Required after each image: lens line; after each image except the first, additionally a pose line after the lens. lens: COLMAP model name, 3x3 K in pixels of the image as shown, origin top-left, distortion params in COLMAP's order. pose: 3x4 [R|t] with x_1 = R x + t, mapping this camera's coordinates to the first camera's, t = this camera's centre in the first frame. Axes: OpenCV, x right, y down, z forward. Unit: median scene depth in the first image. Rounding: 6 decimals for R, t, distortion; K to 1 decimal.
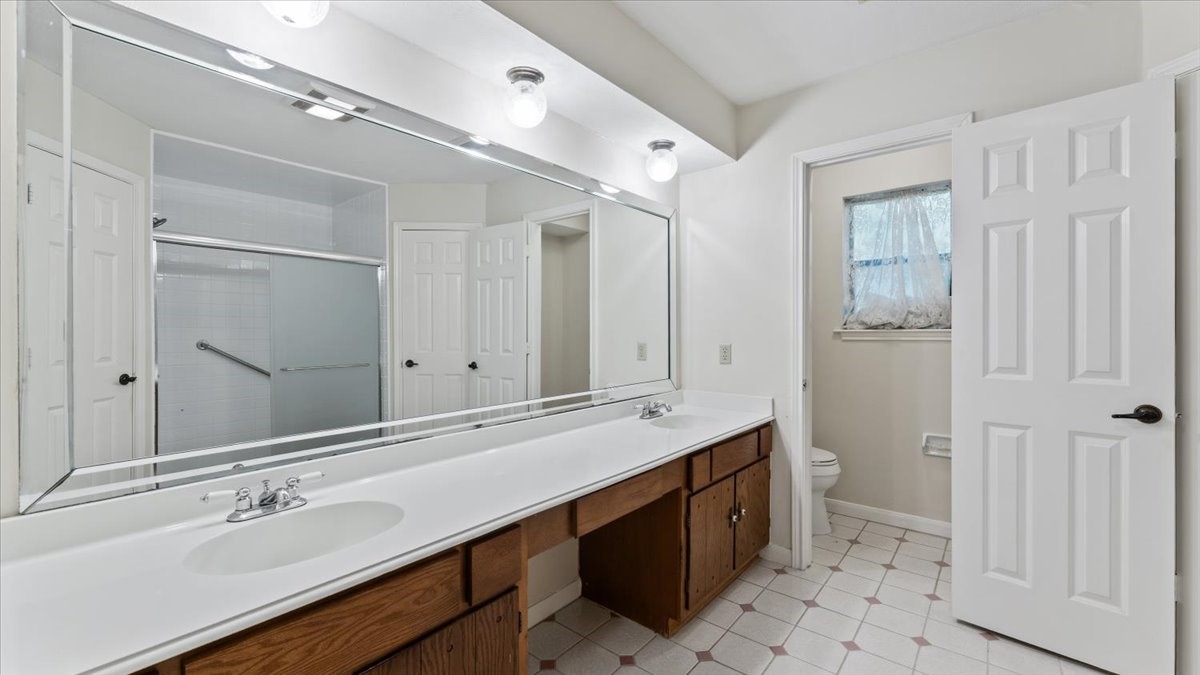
lens RADIAL K [[482.0, 0, 599.1], [0, 482.0, 332.3], [0, 0, 1]] dist [0.000127, -0.000425]
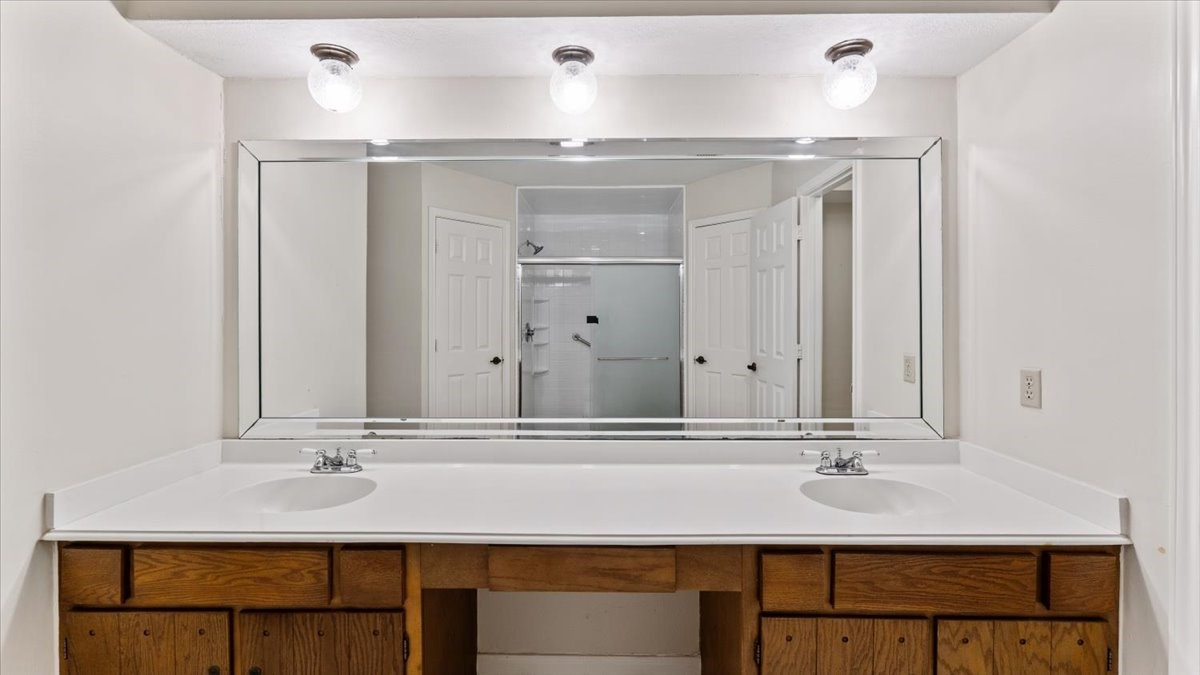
lens RADIAL K [[482.0, 0, 599.1], [0, 482.0, 332.3], [0, 0, 1]] dist [0.000127, -0.000425]
pose [[0.631061, 0.019862, -0.775479, 0.620574], [-0.004139, 0.999744, 0.022237, -0.039701], [0.775722, -0.010823, 0.630982, 0.534744]]
